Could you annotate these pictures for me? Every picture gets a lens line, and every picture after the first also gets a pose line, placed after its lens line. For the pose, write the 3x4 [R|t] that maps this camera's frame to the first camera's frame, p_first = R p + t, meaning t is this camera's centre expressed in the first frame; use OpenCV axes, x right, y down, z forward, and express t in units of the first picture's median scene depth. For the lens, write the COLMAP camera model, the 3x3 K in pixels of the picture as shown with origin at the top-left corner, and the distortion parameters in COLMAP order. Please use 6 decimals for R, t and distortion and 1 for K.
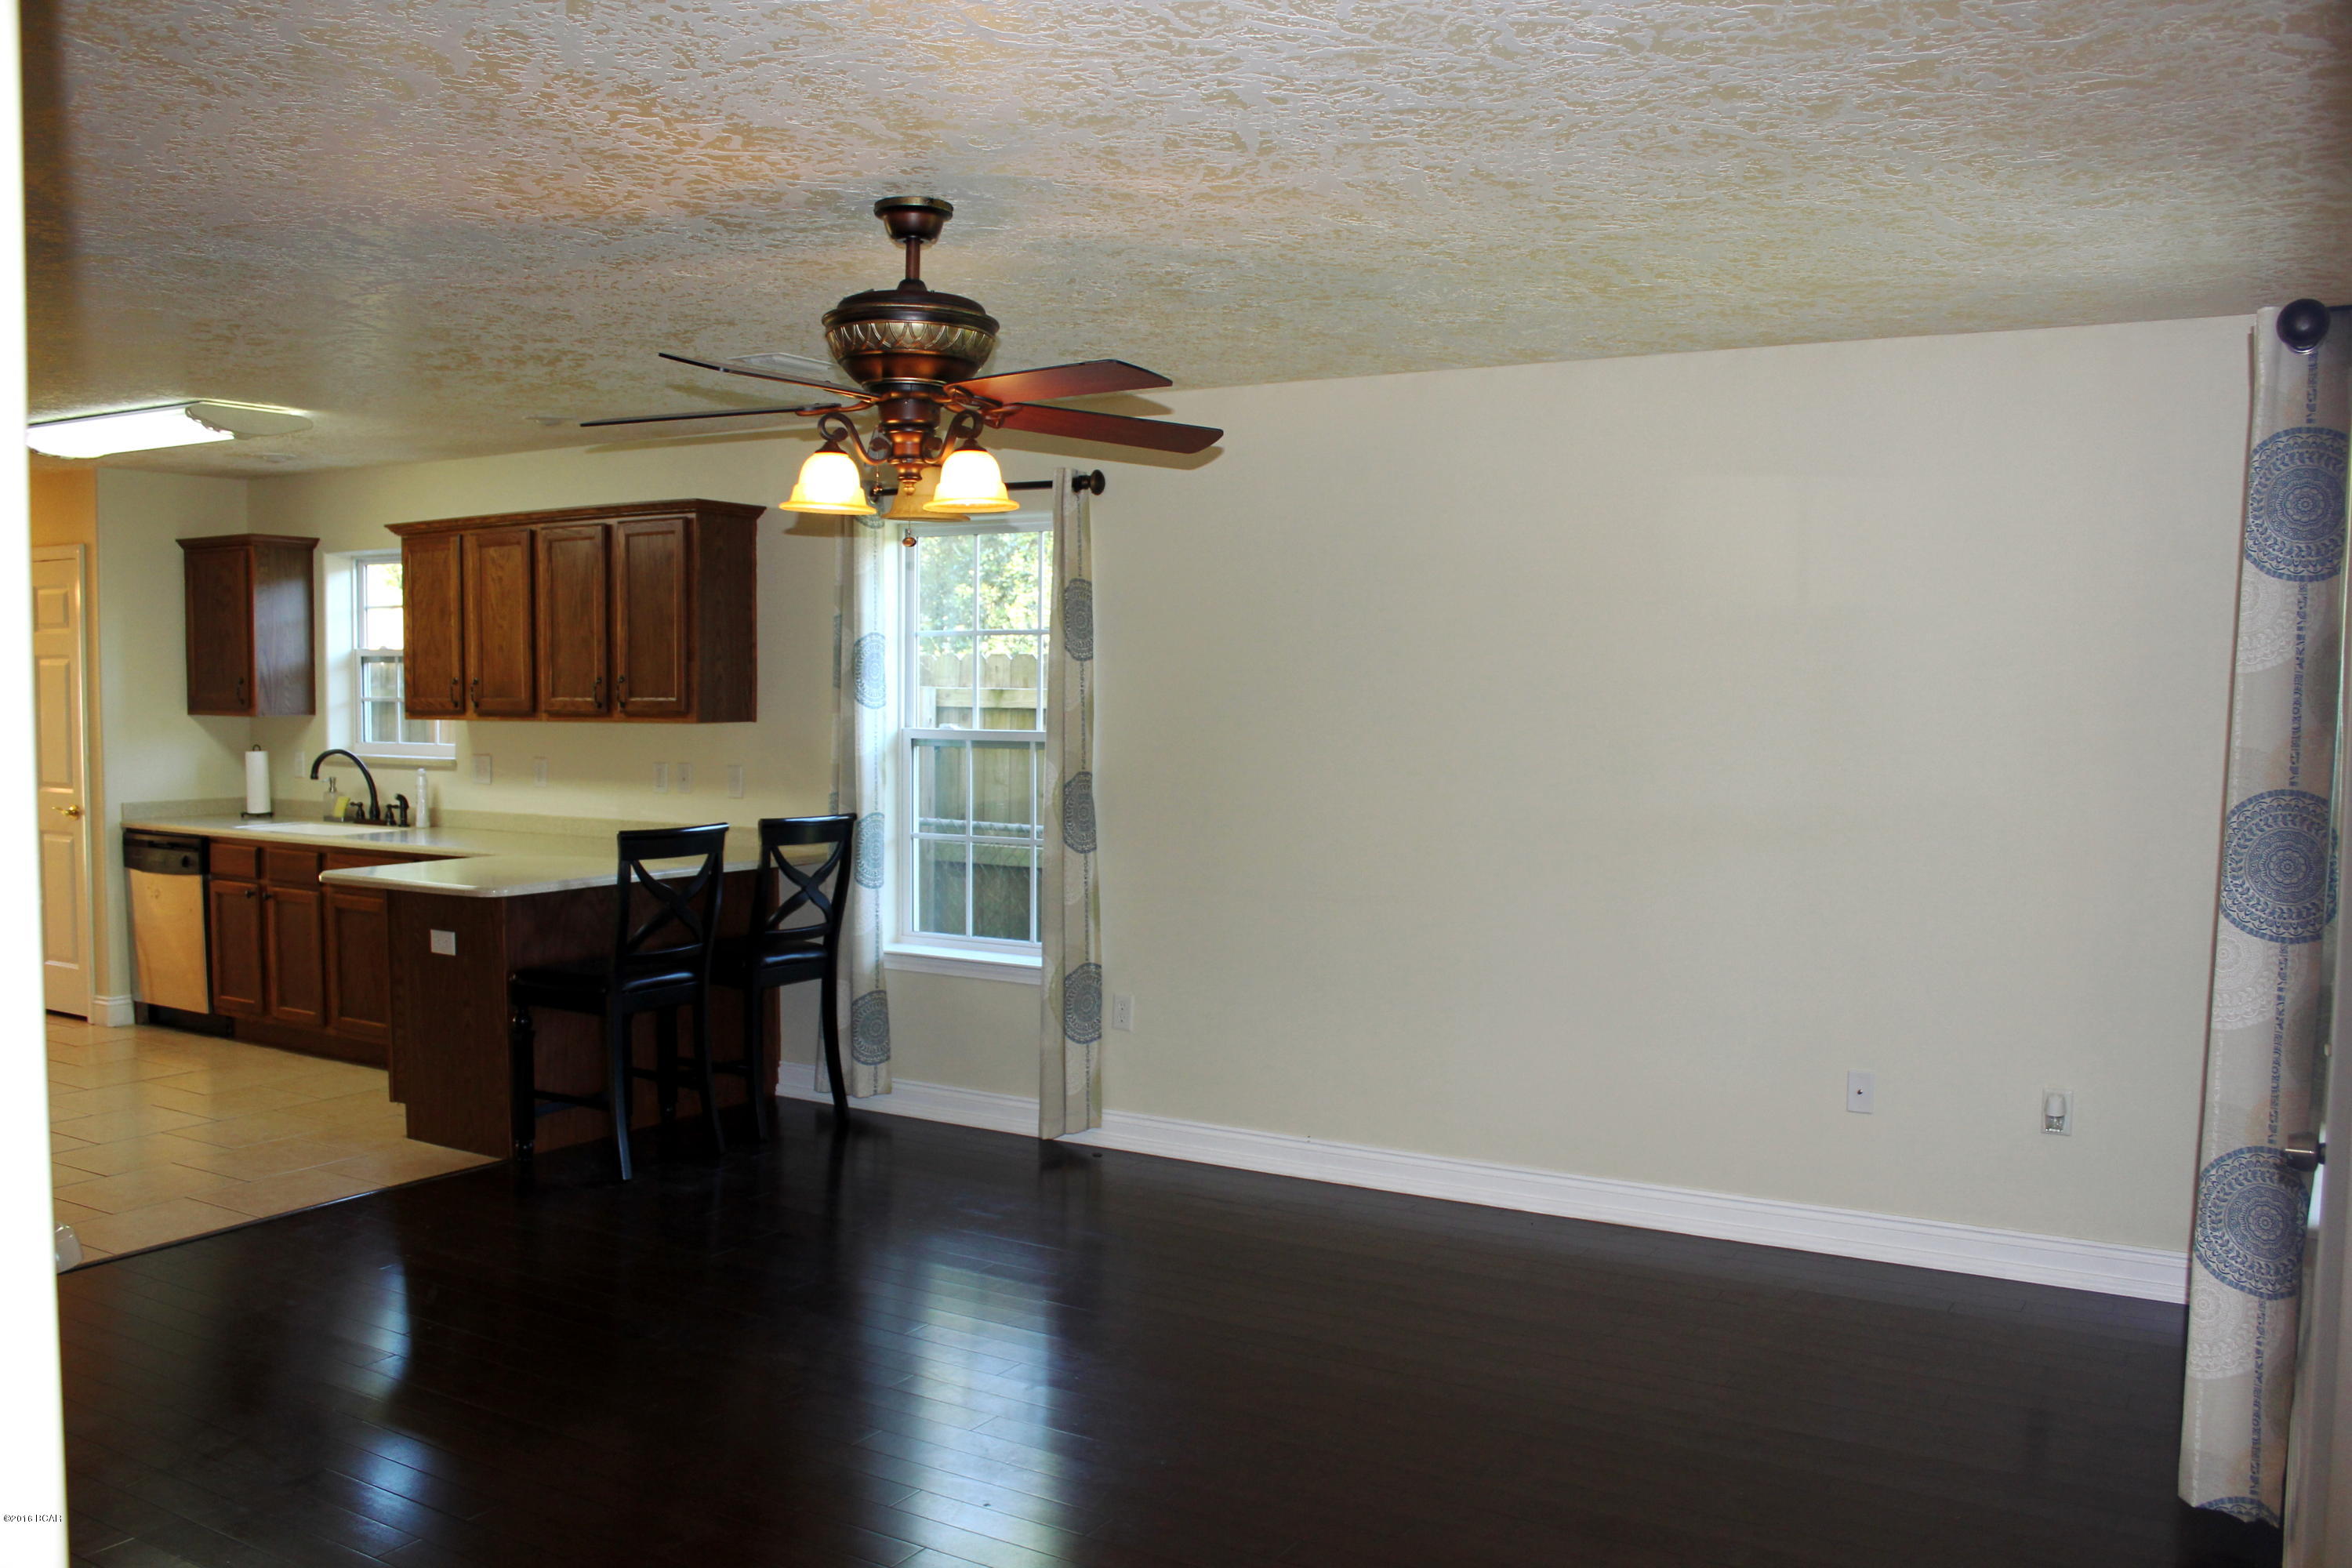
lens RADIAL K [[1958.5, 0, 1186.6], [0, 1958.5, 810.4], [0, 0, 1]] dist [-0.166100, 0.144199]
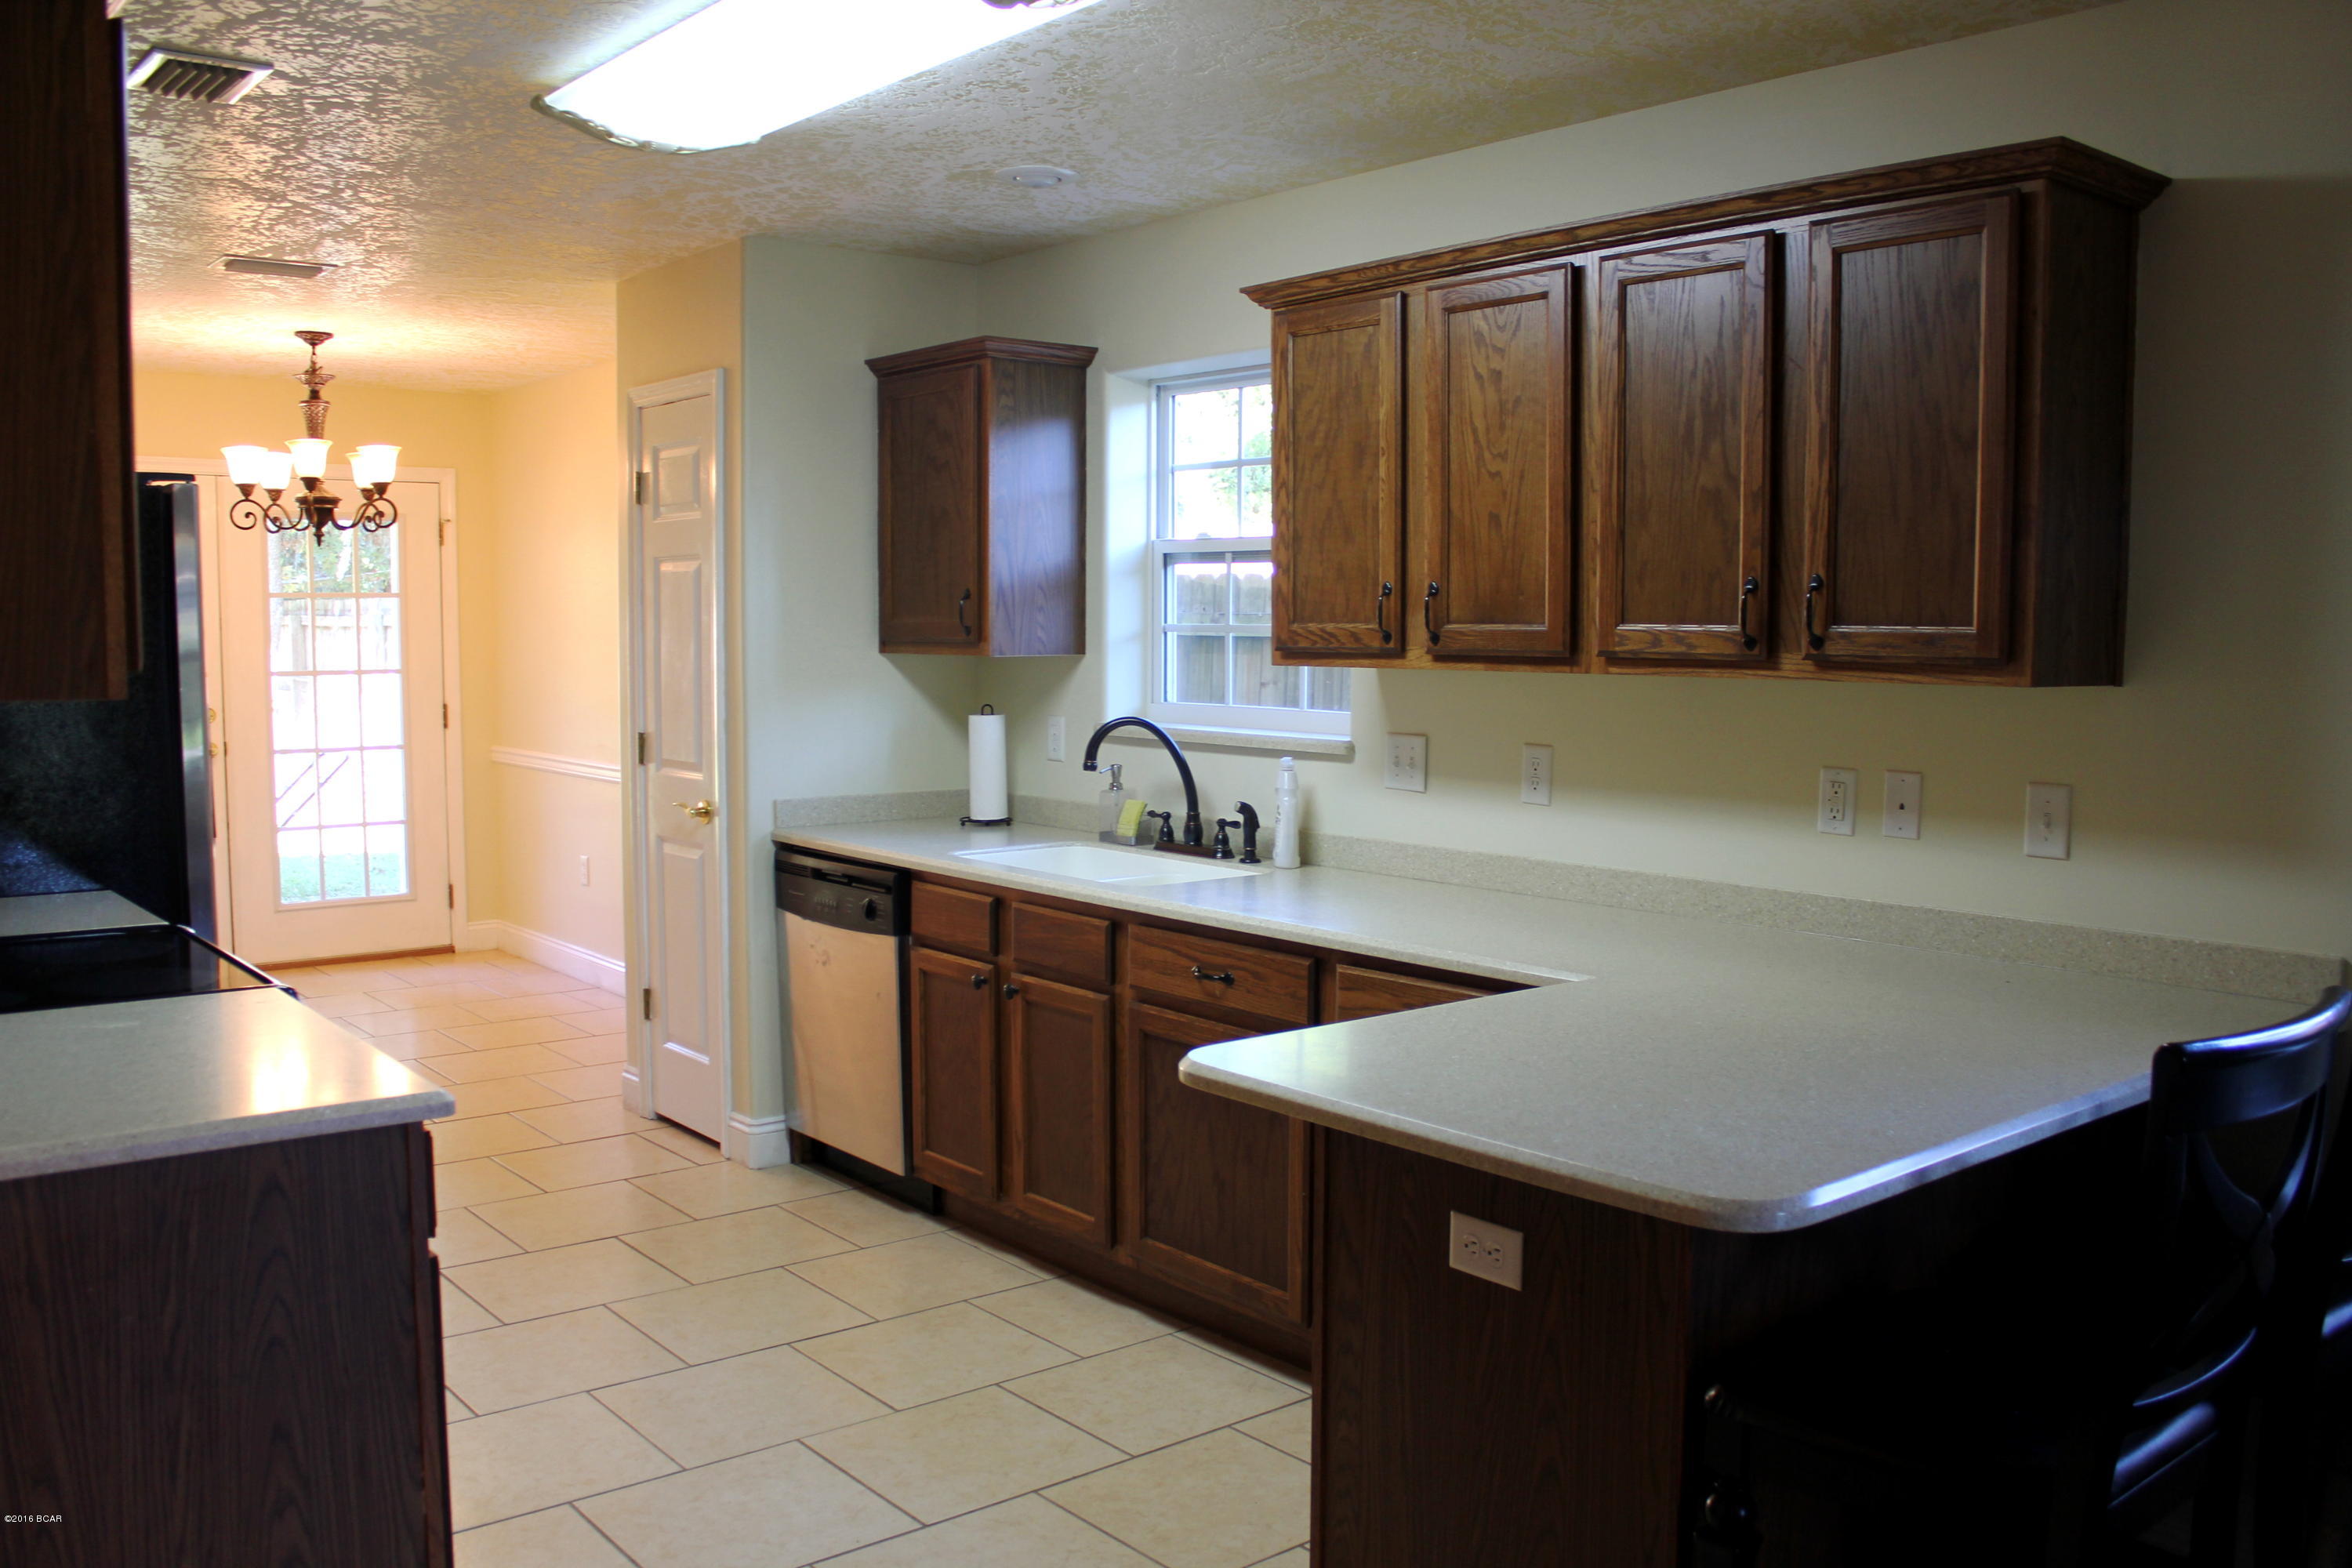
lens RADIAL K [[1958.5, 0, 1186.6], [0, 1958.5, 810.4], [0, 0, 1]] dist [-0.166100, 0.144199]
pose [[0.944915, 0.031037, -0.325841, -0.245356], [-0.021050, 0.999196, 0.034133, -0.024724], [0.326638, -0.025394, 0.944808, 0.469156]]
